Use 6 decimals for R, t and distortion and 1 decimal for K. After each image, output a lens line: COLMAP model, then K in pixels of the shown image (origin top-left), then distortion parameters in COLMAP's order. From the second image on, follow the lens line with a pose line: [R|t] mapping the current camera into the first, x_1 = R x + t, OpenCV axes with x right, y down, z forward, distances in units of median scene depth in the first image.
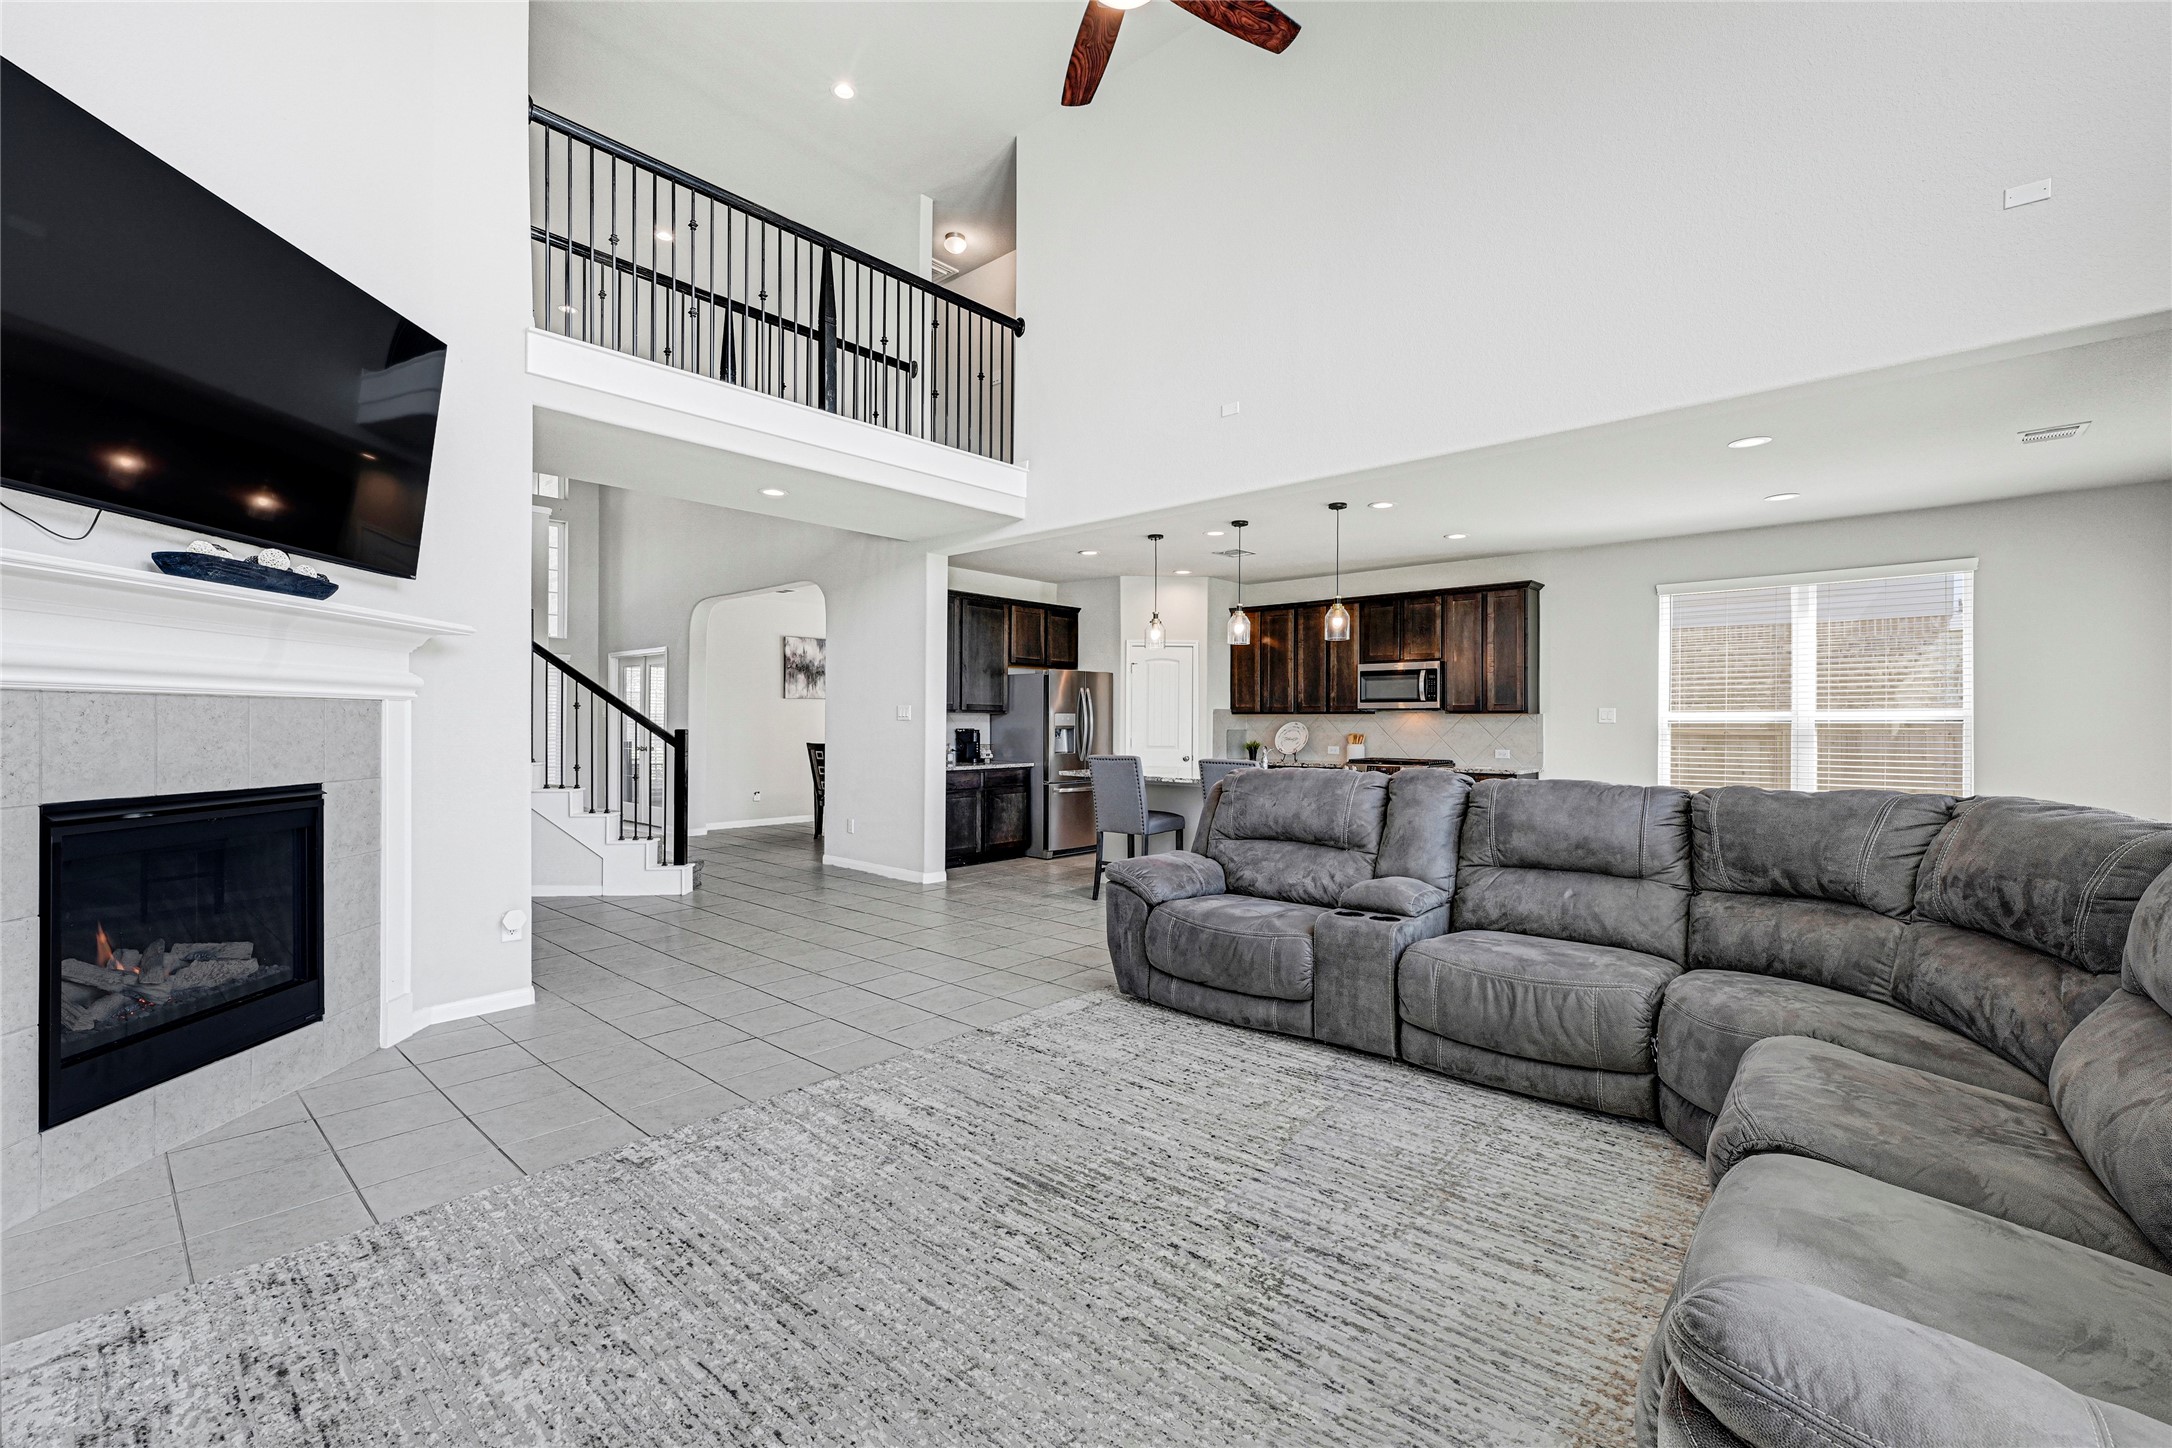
lens RADIAL K [[906.2, 0, 1086.0], [0, 906.2, 724.0], [0, 0, 1]] dist [0.000328, 0.000225]
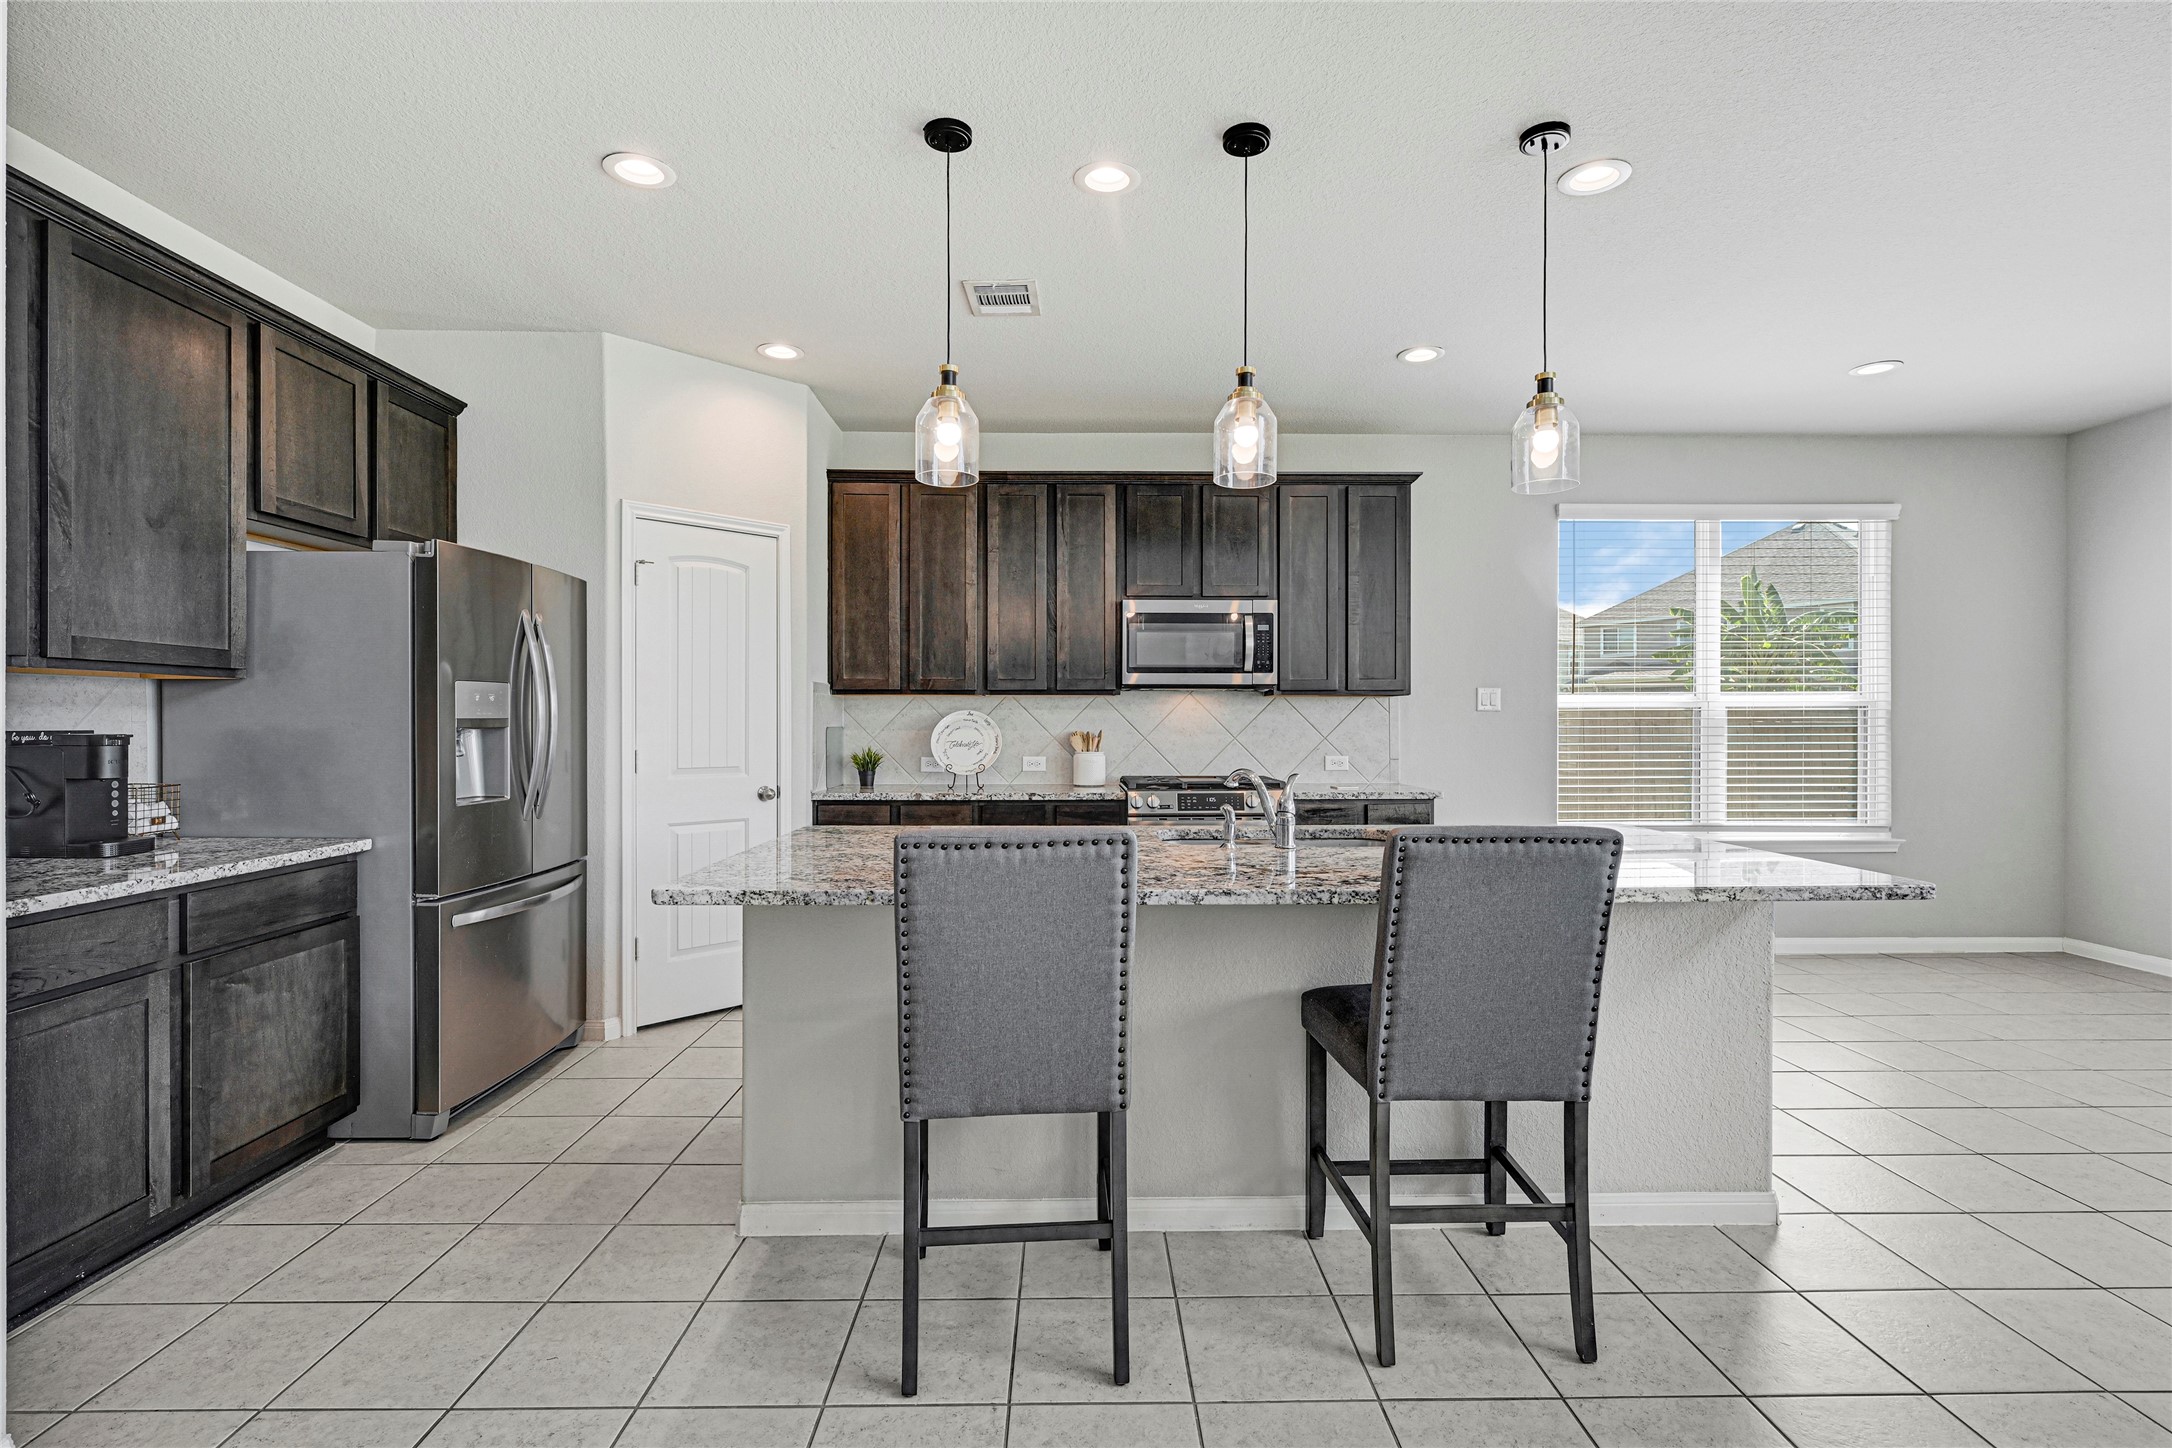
lens RADIAL K [[1011.6, 0, 1074.4], [0, 1011.6, 714.9], [0, 0, 1]] dist [0.001772, 0.000086]
pose [[0.739450, -0.000610, 0.673212, -0.112452], [0.004763, 0.999979, -0.004325, 0.003076], [-0.673195, 0.006405, 0.739437, 0.582092]]
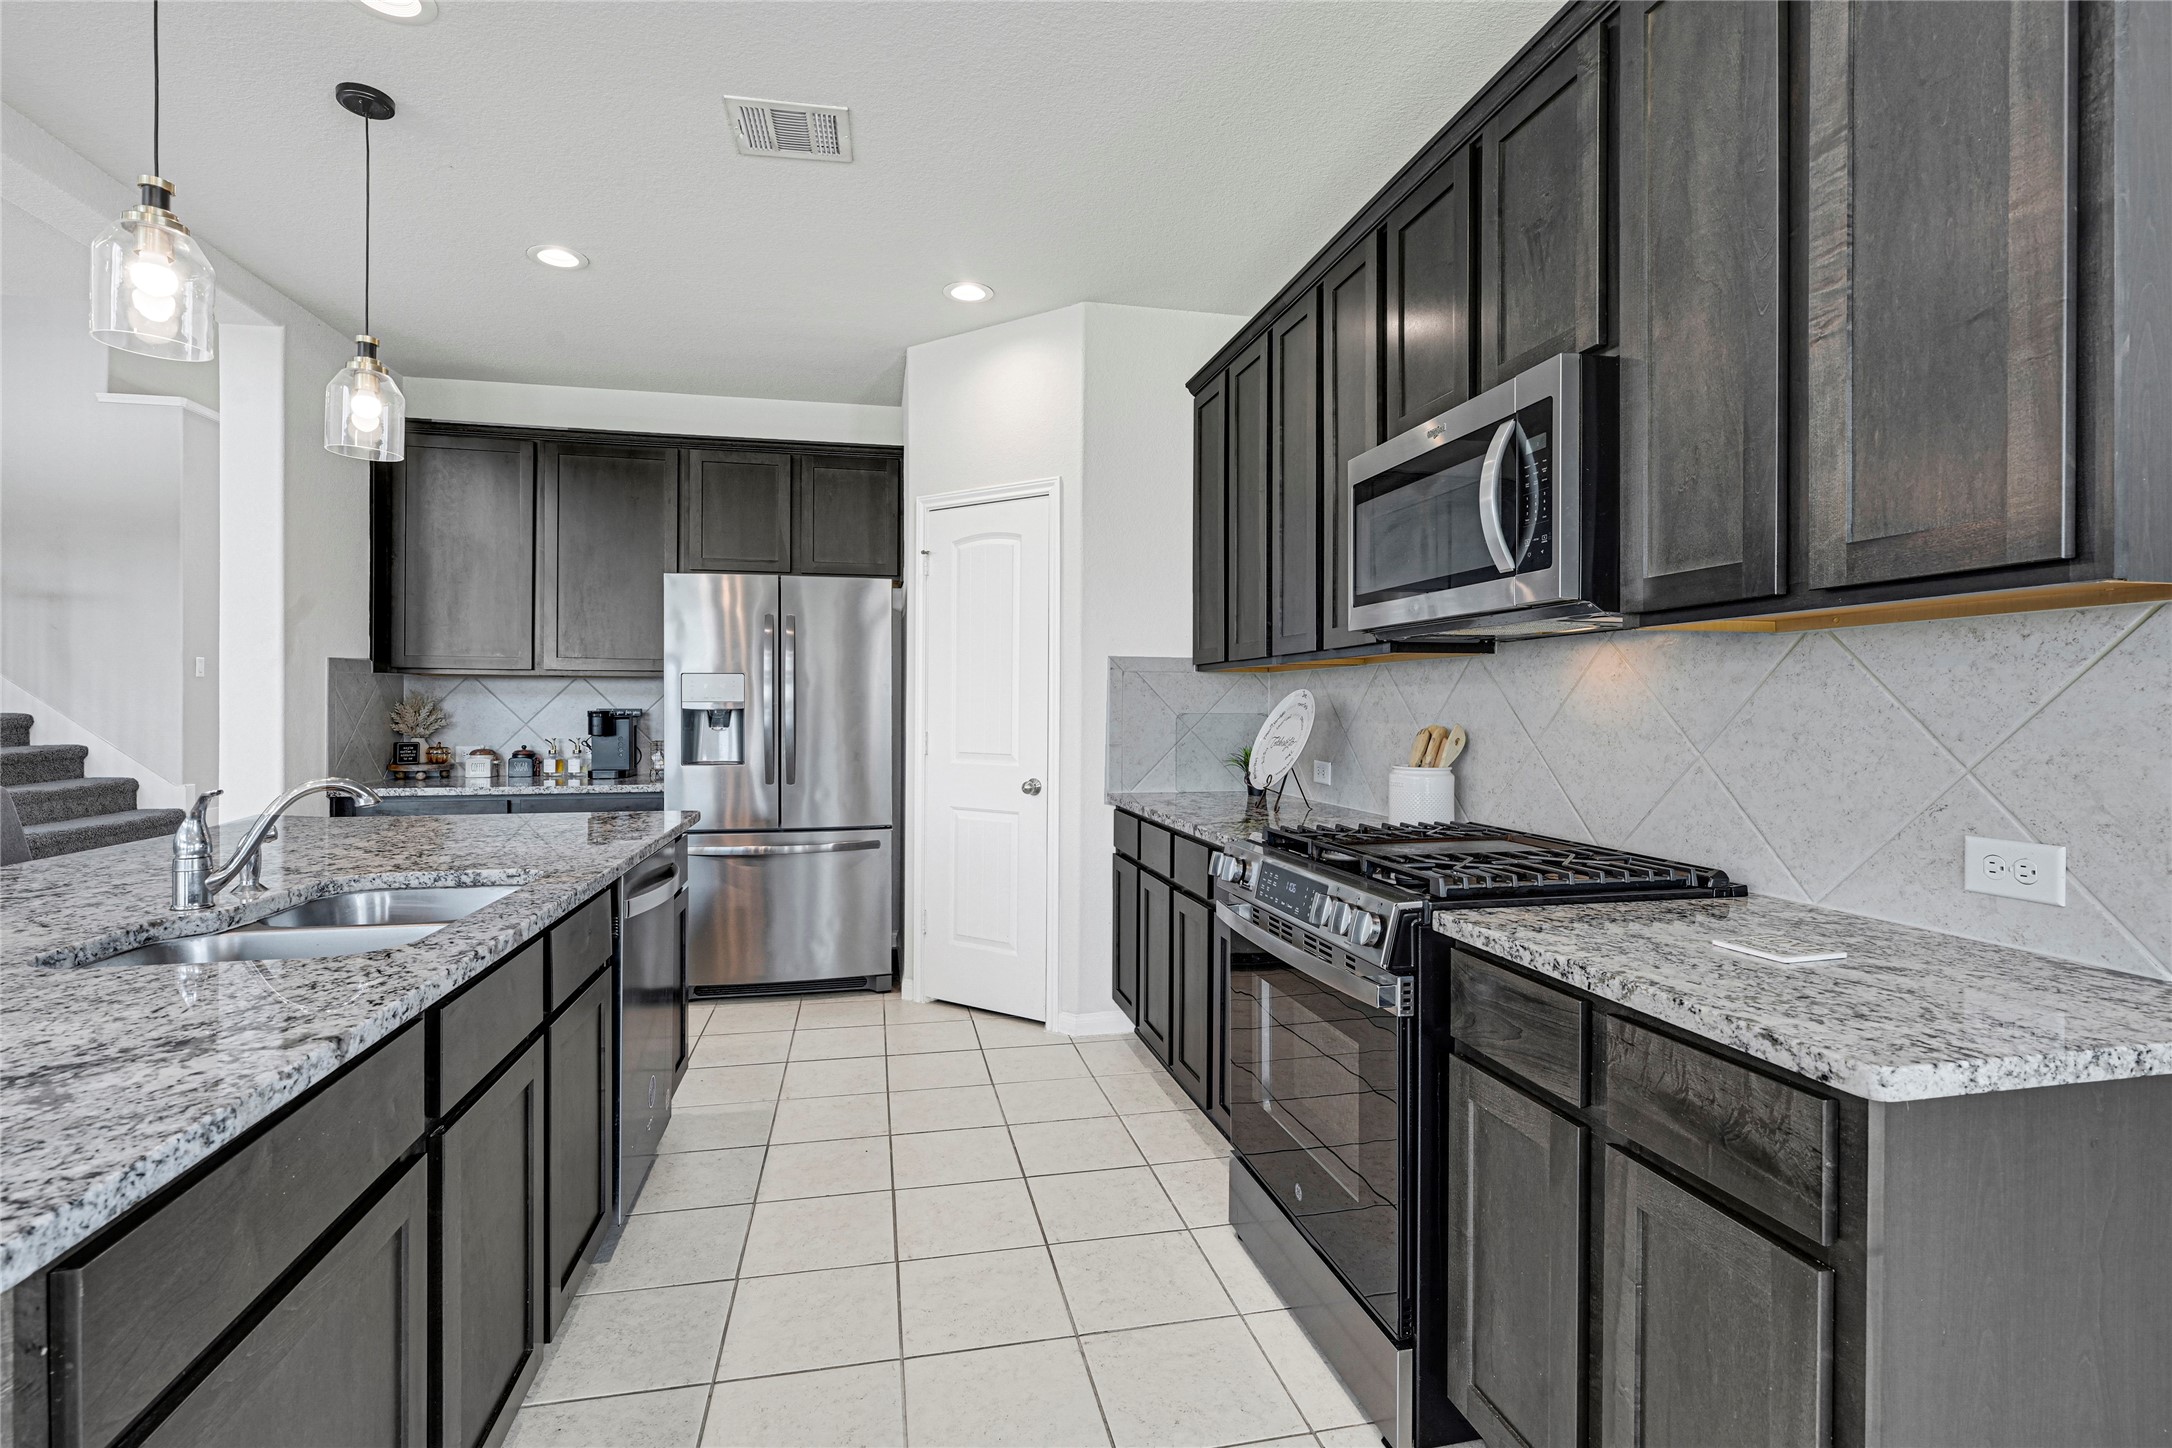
lens RADIAL K [[1011.6, 0, 1074.4], [0, 1011.6, 714.9], [0, 0, 1]] dist [0.001772, 0.000086]
pose [[0.804299, 0.002349, -0.594220, 0.404636], [0.000869, 0.999986, 0.005129, 0.004996], [0.594224, -0.004641, 0.804286, 0.715209]]
